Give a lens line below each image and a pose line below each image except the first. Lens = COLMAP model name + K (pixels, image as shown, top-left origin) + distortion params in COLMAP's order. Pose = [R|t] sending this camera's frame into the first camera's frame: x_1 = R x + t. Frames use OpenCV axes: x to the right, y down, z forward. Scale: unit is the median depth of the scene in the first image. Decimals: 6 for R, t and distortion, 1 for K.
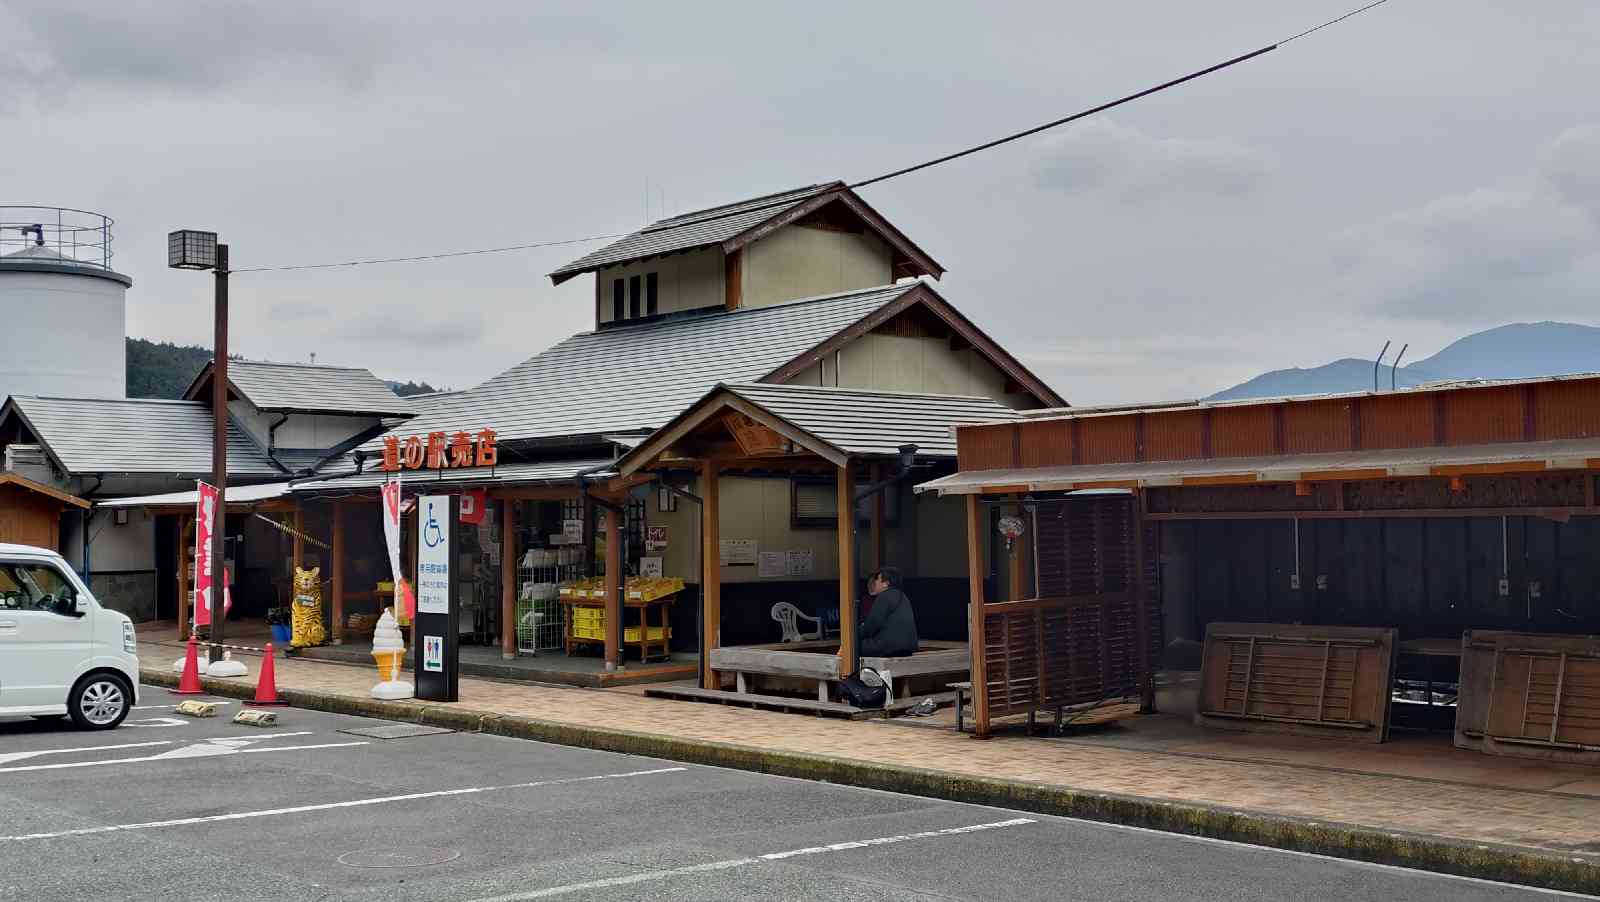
lens RADIAL K [[1737.6, 0, 836.0], [0, 1737.6, 471.9], [0, 0, 1]] dist [0.058597, 0.000000]
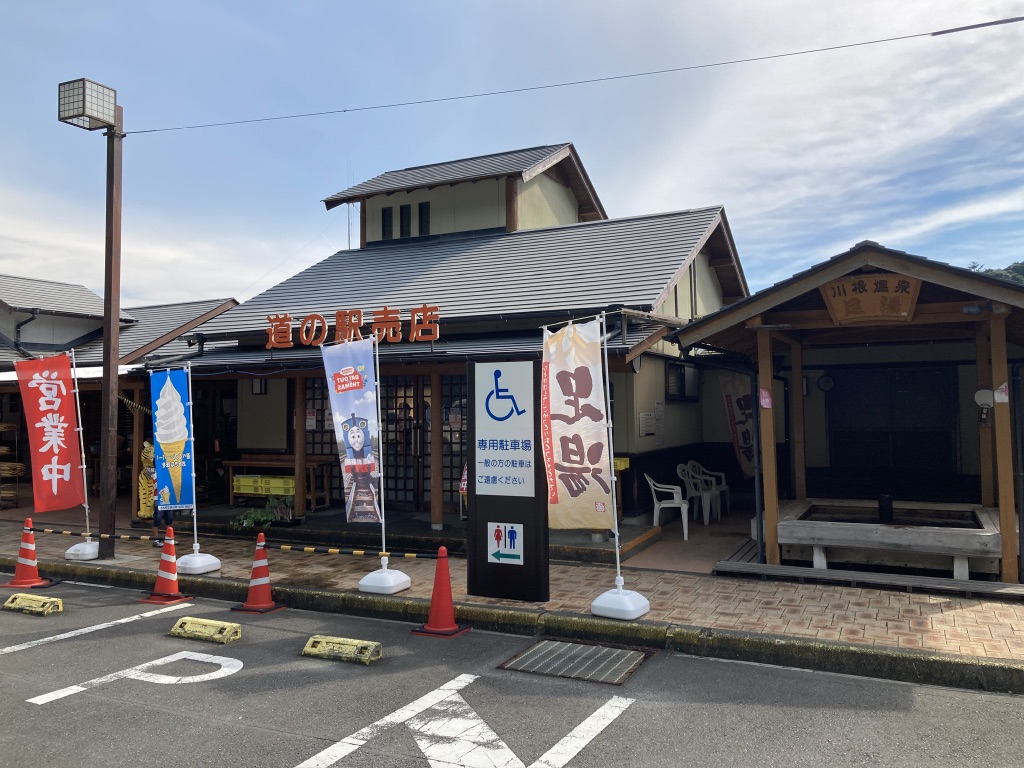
lens RADIAL K [[840.6, 0, 509.3], [0, 840.6, 376.5], [0, 0, 1]] dist [0.023011, -0.018566]
pose [[0.937505, 0.013521, 0.347709, -0.313639], [-0.009750, 0.999873, -0.012592, 0.022057], [-0.347835, 0.008414, 0.937518, 0.504718]]
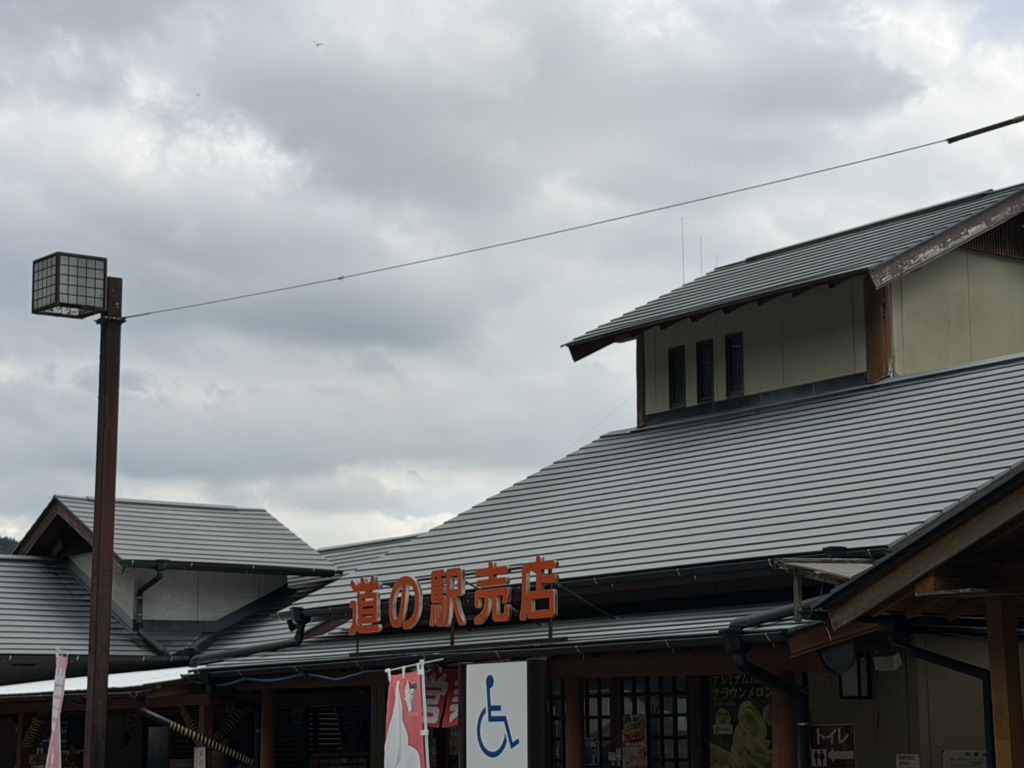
lens RADIAL K [[2103.0, 0, 495.0], [0, 2103.0, 389.4], [0, 0, 1]] dist [0.122112, 0.000000]
pose [[0.993145, -0.018314, -0.115442, -0.126719], [0.002456, 0.990700, -0.136043, 0.015738], [0.116860, 0.134827, 0.983954, 0.270619]]
